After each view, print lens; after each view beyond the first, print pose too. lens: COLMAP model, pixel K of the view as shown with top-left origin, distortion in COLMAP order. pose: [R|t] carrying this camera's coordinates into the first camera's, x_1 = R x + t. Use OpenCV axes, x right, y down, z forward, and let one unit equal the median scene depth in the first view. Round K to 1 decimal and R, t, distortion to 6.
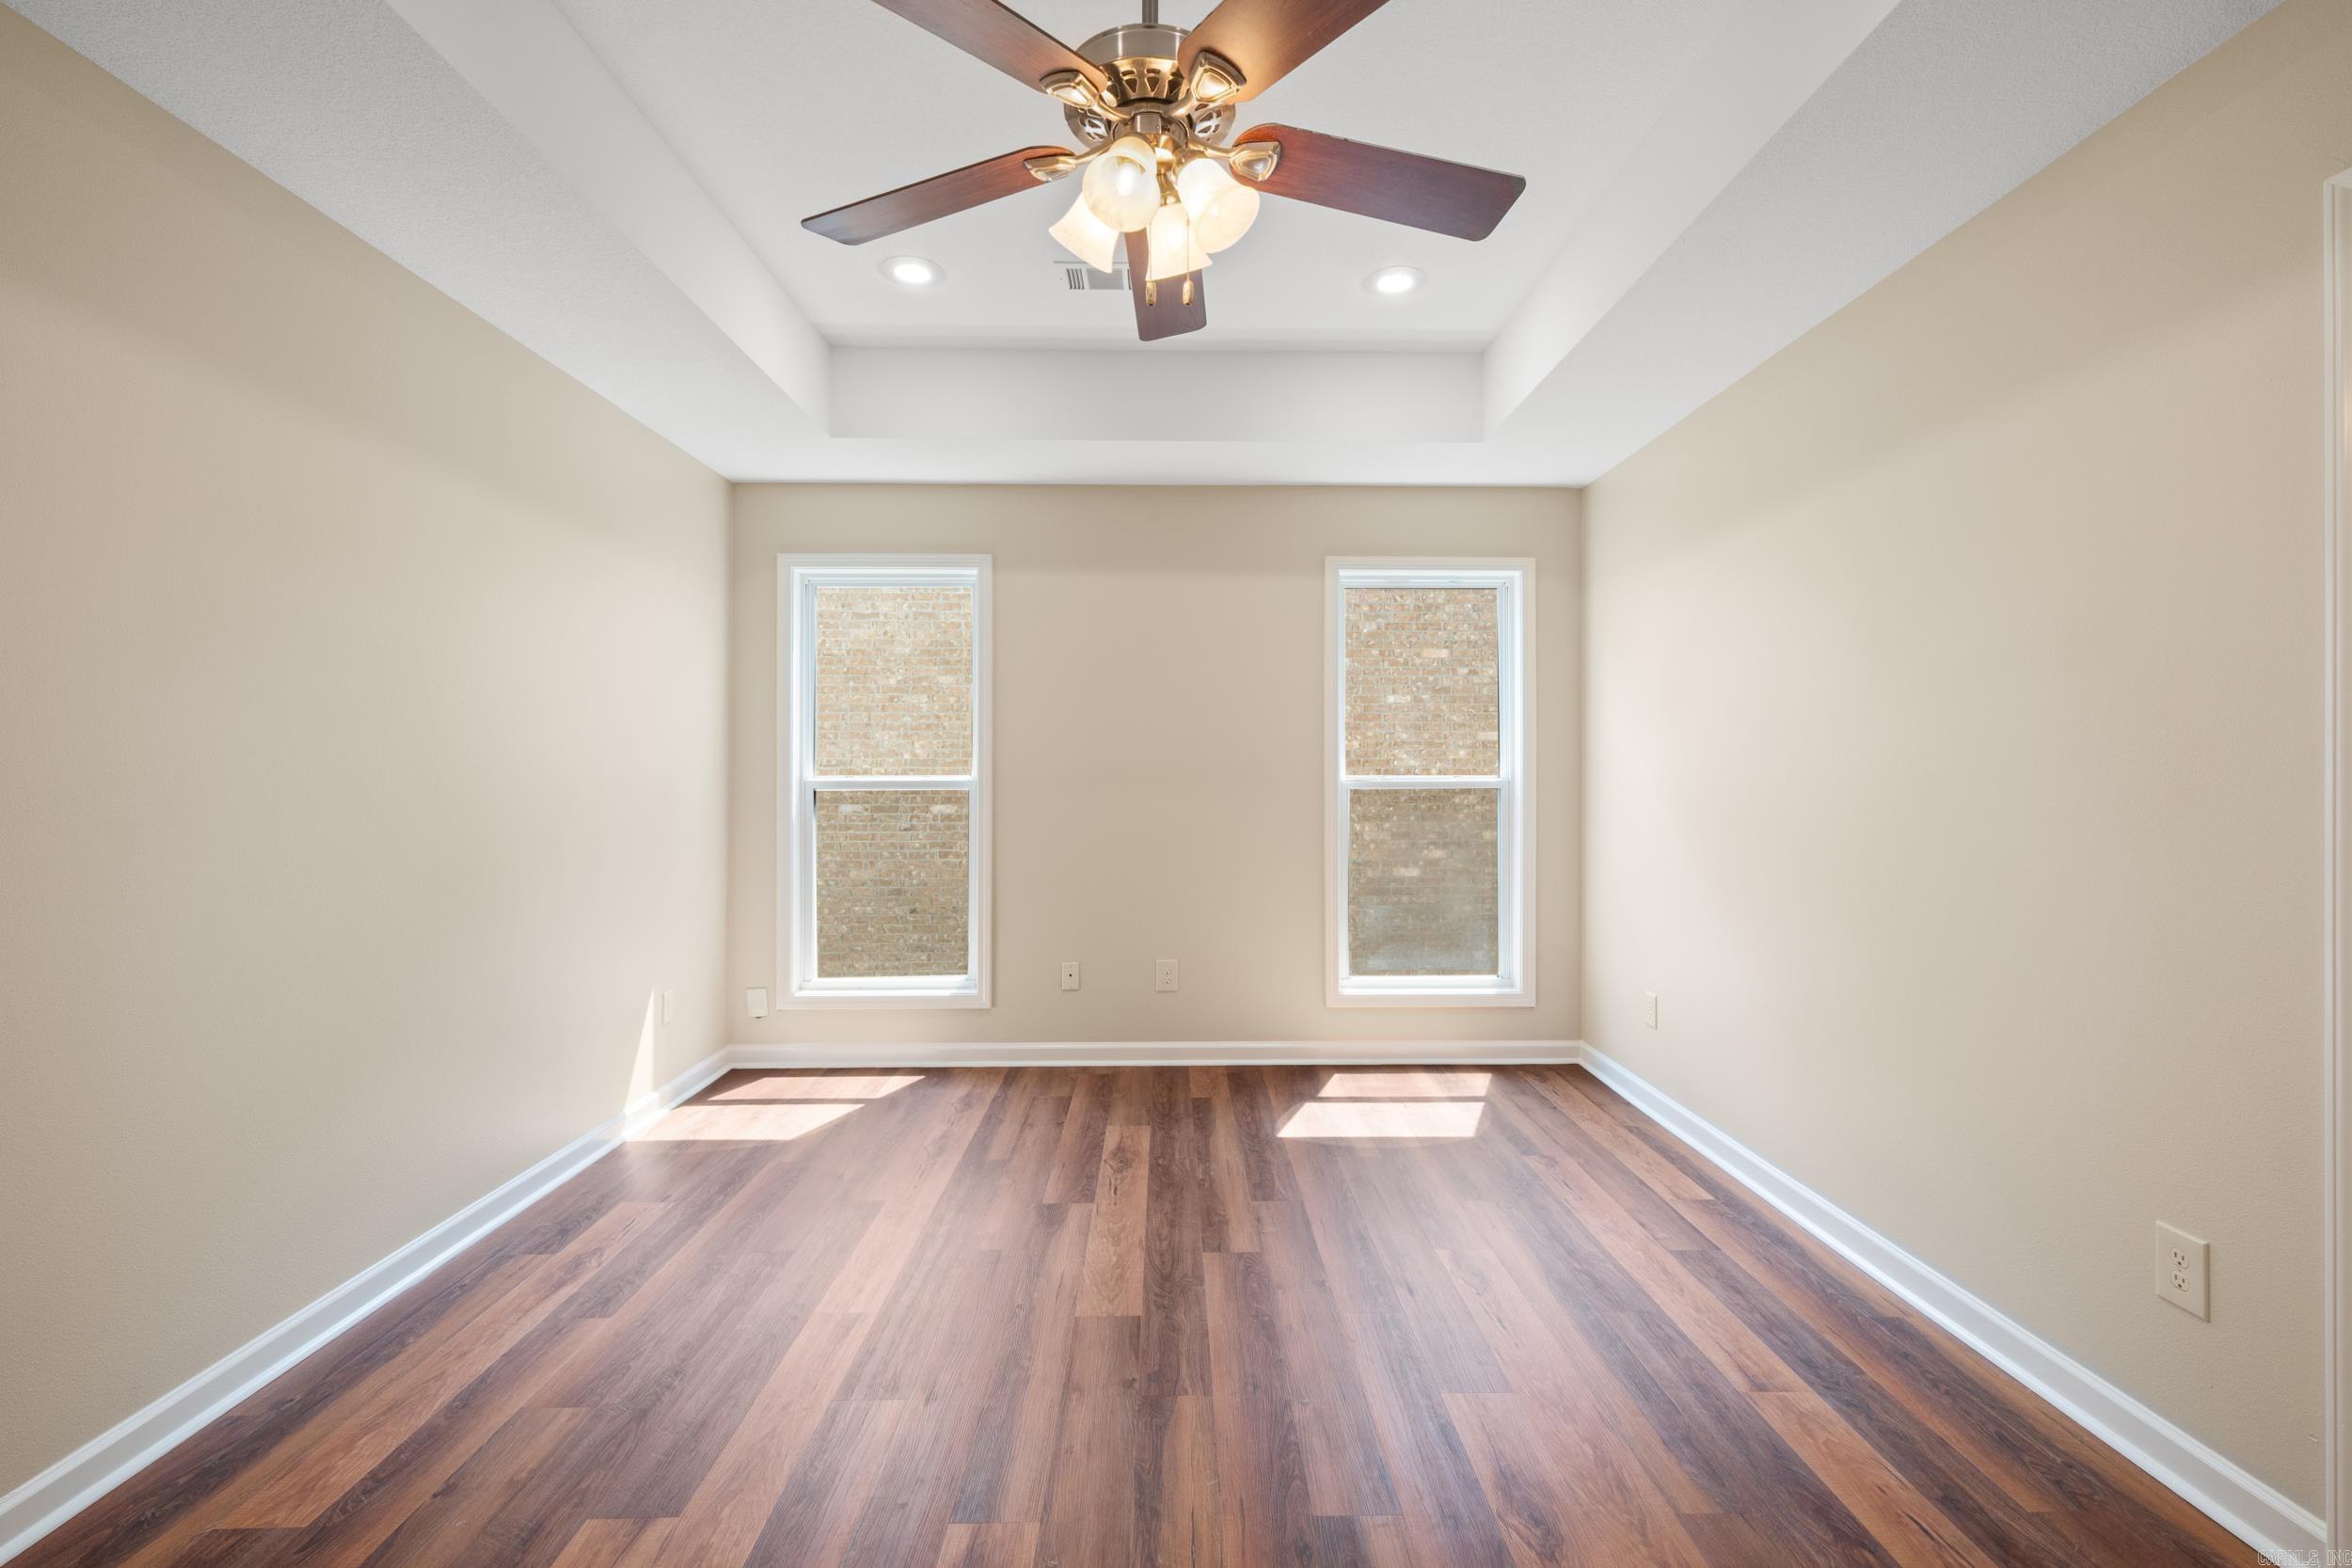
lens RADIAL K [[986.3, 0, 1176.0], [0, 986.3, 784.0], [0, 0, 1]] dist [0.002392, 0.000320]
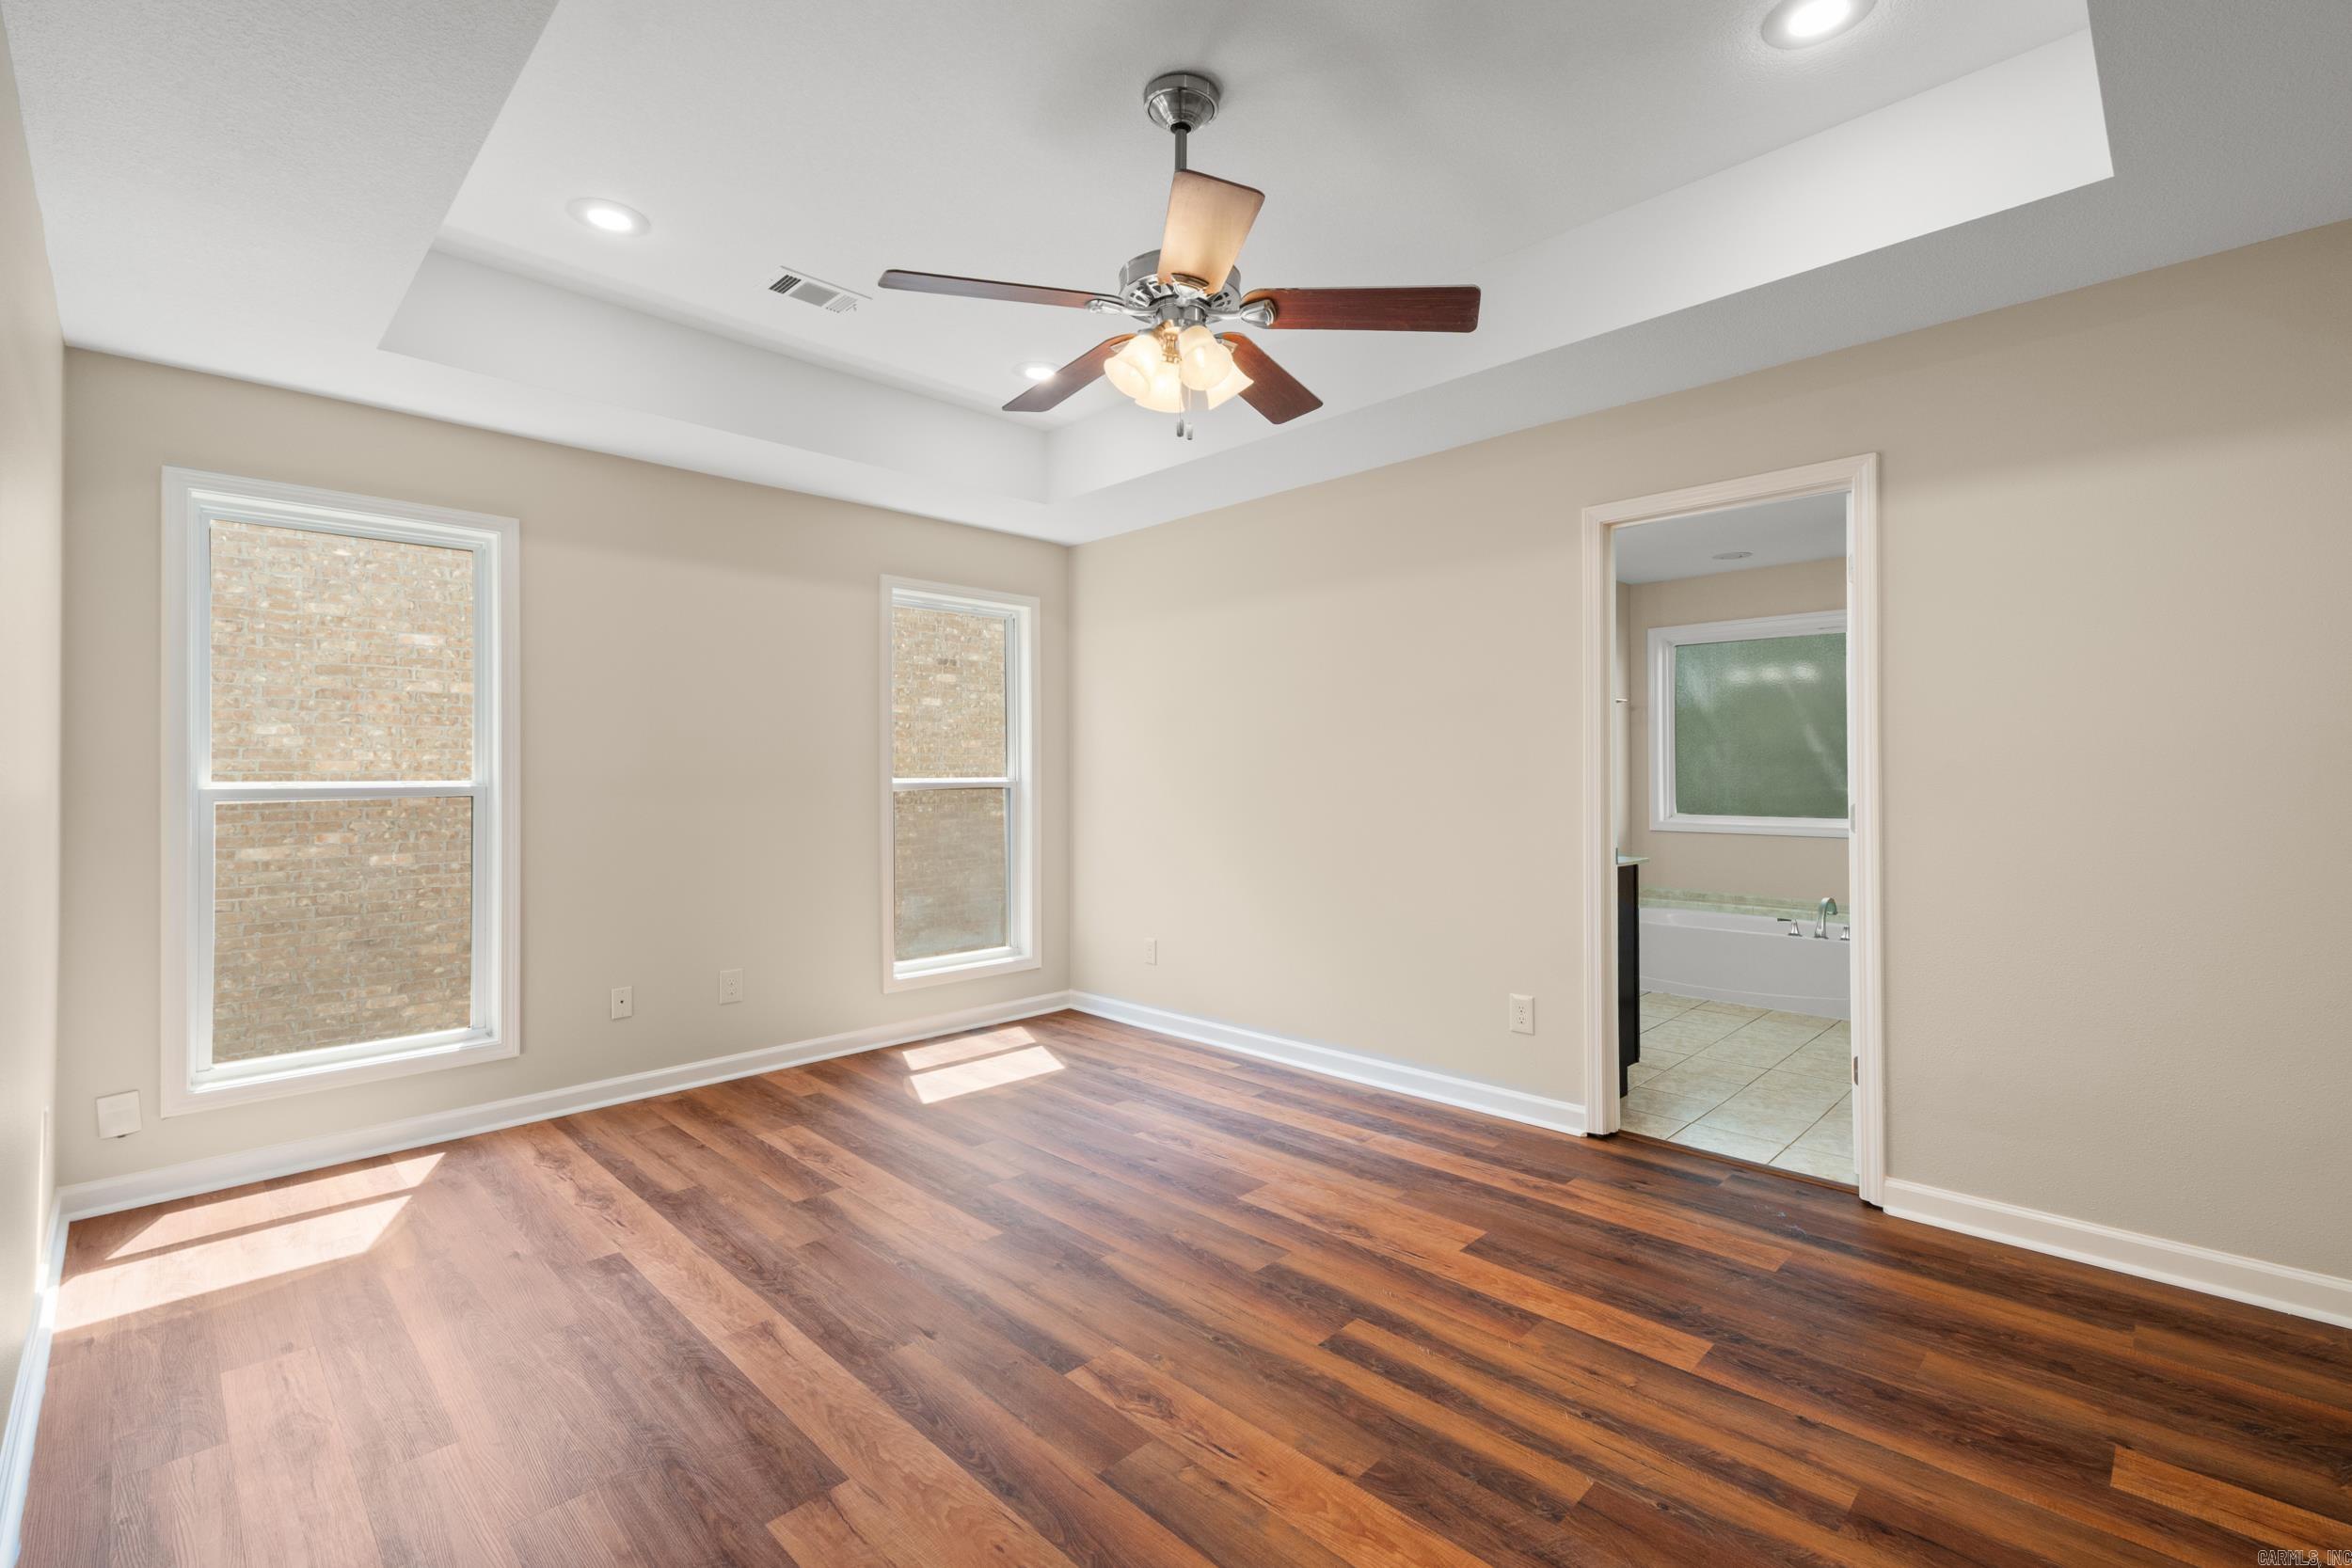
lens RADIAL K [[990.3, 0, 1176.0], [0, 990.3, 784.0], [0, 0, 1]] dist [0.009123, 0.000105]
pose [[0.731815, -0.010126, 0.681428, -0.397178], [0.012311, 0.999923, 0.001637, 0.000371], [-0.681392, 0.007191, 0.731883, -0.009065]]
